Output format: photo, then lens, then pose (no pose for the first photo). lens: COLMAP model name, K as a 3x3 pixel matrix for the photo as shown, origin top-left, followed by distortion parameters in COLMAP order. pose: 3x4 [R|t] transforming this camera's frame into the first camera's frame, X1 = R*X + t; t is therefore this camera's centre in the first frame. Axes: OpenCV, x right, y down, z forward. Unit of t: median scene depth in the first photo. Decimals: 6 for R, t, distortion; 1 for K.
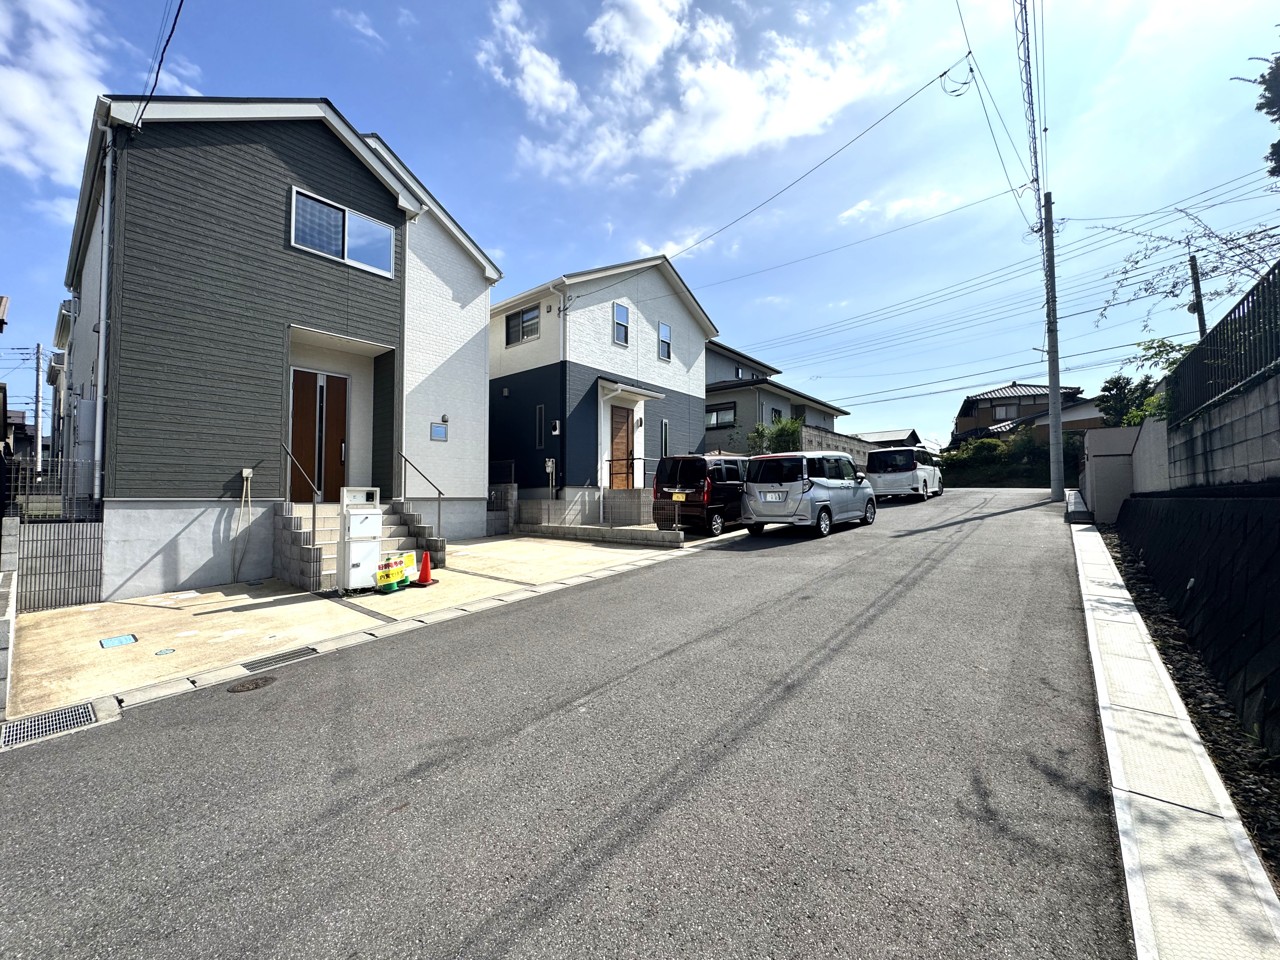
lens RADIAL K [[510.4, 0, 642.9], [0, 510.4, 479.1], [0, 0, 1]] dist [-0.005330, 0.001024]
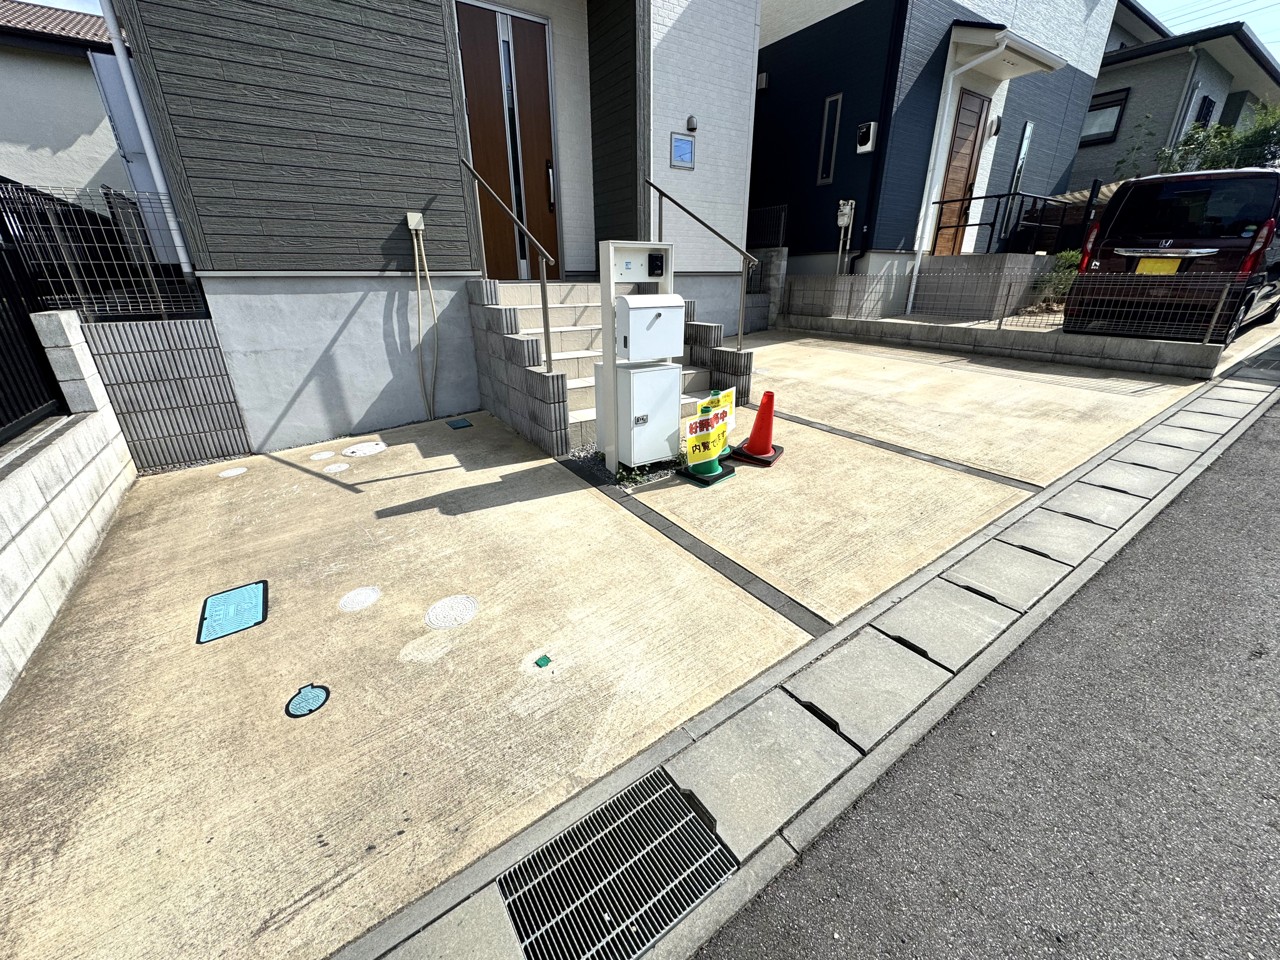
lens RADIAL K [[510.4, 0, 639.9], [0, 510.4, 480.0], [0, 0, 1]] dist [-0.005330, 0.001024]
pose [[0.956706, 0.102917, -0.272252, -0.331747], [0.016430, 0.914808, 0.403555, 0.022090], [0.290591, -0.390557, 0.873511, 0.435065]]
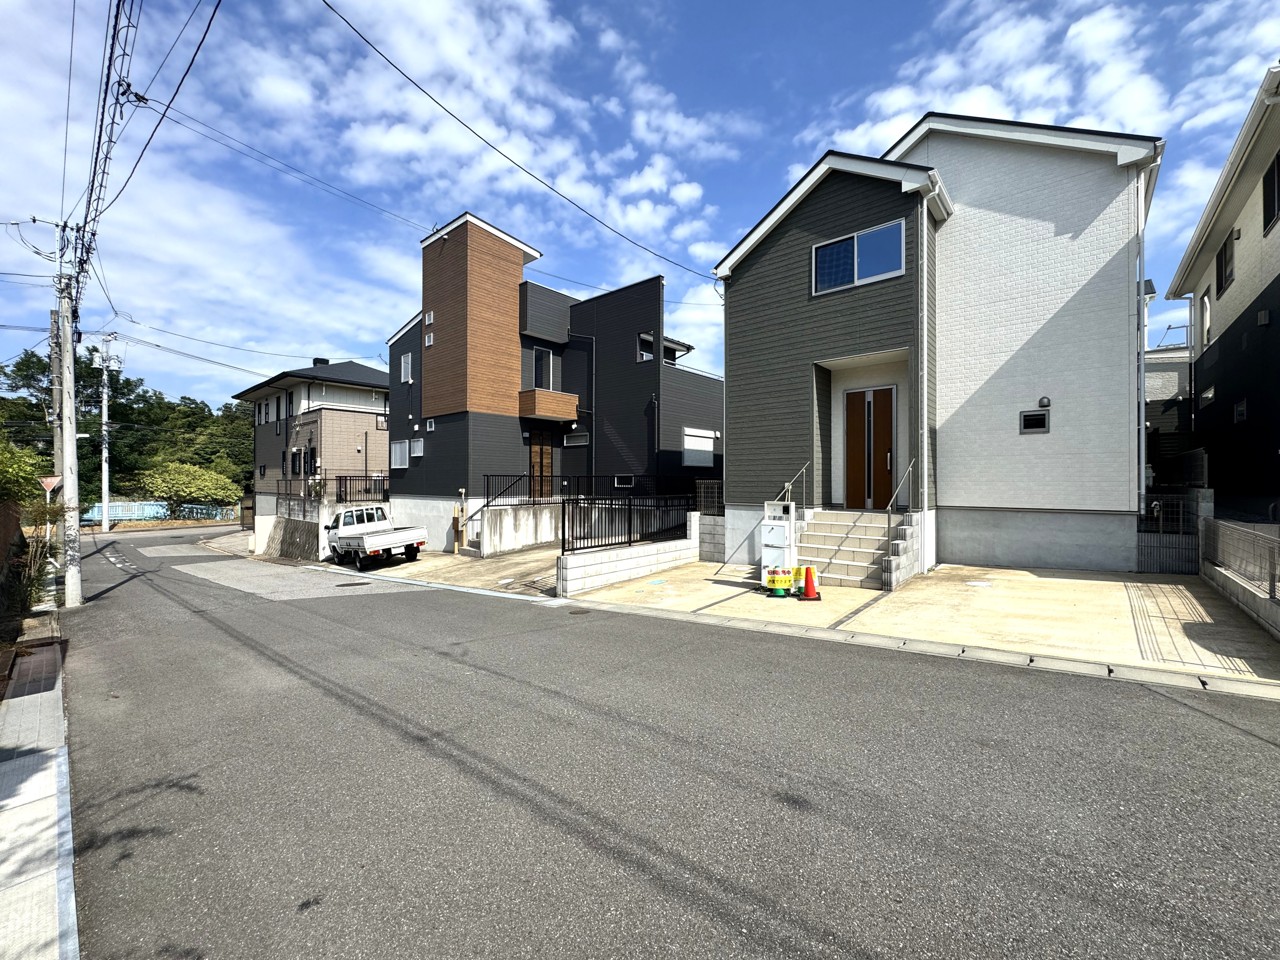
lens RADIAL K [[510.4, 0, 637.6], [0, 510.4, 479.6], [0, 0, 1]] dist [-0.005330, 0.001024]
pose [[-0.029054, -0.001732, -0.999576, 0.498444], [0.035725, 0.999358, -0.002770, -0.033918], [0.998939, -0.035791, -0.028974, 0.571967]]
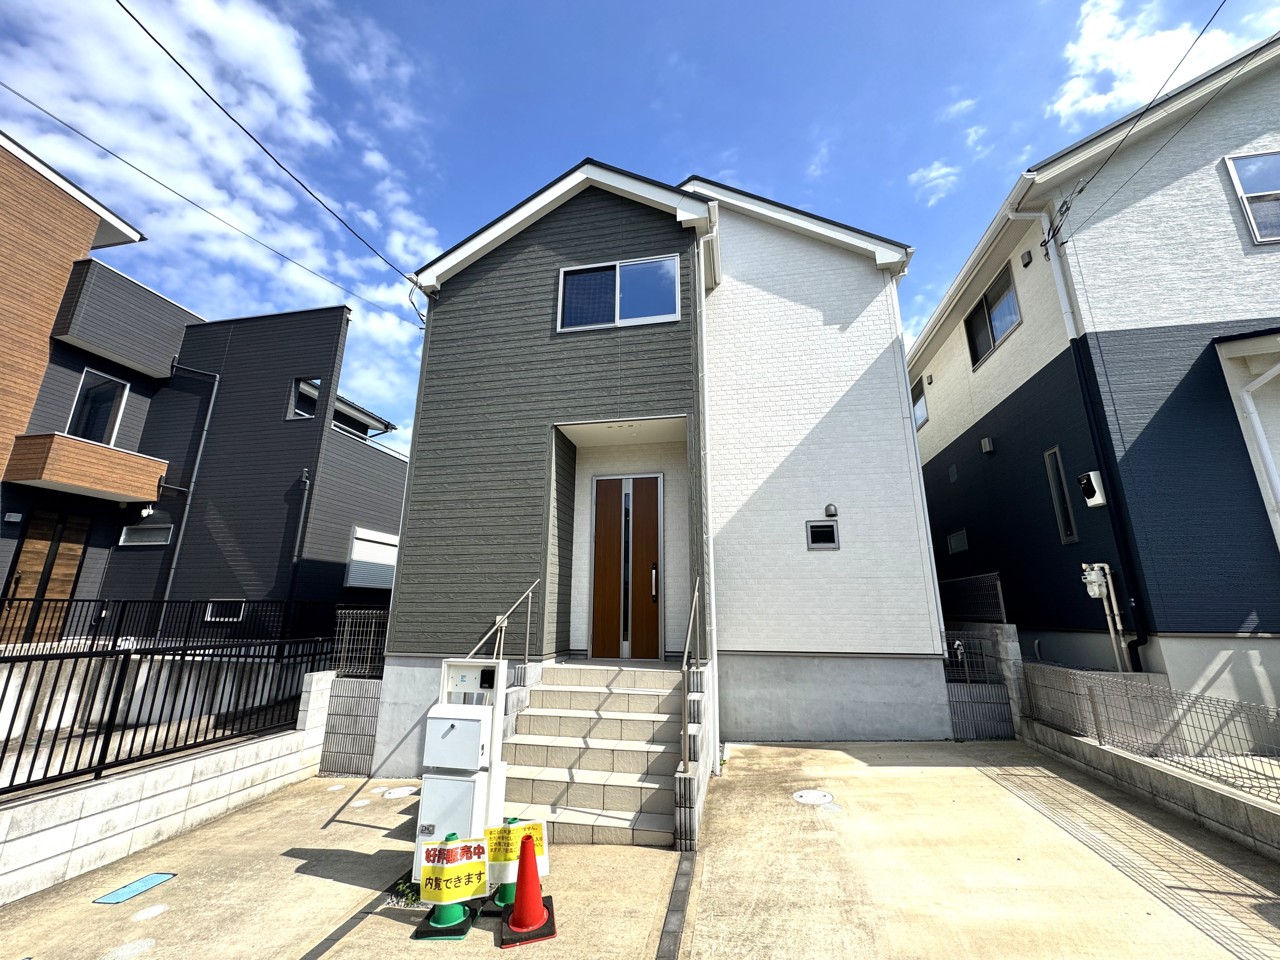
lens RADIAL K [[510.4, 0, 644.1], [0, 510.4, 479.5], [0, 0, 1]] dist [-0.005330, 0.001024]
pose [[0.471595, -0.219880, -0.853962, 0.025104], [0.027582, 0.971618, -0.234942, -0.029271], [0.881384, 0.087243, 0.464275, 0.720185]]
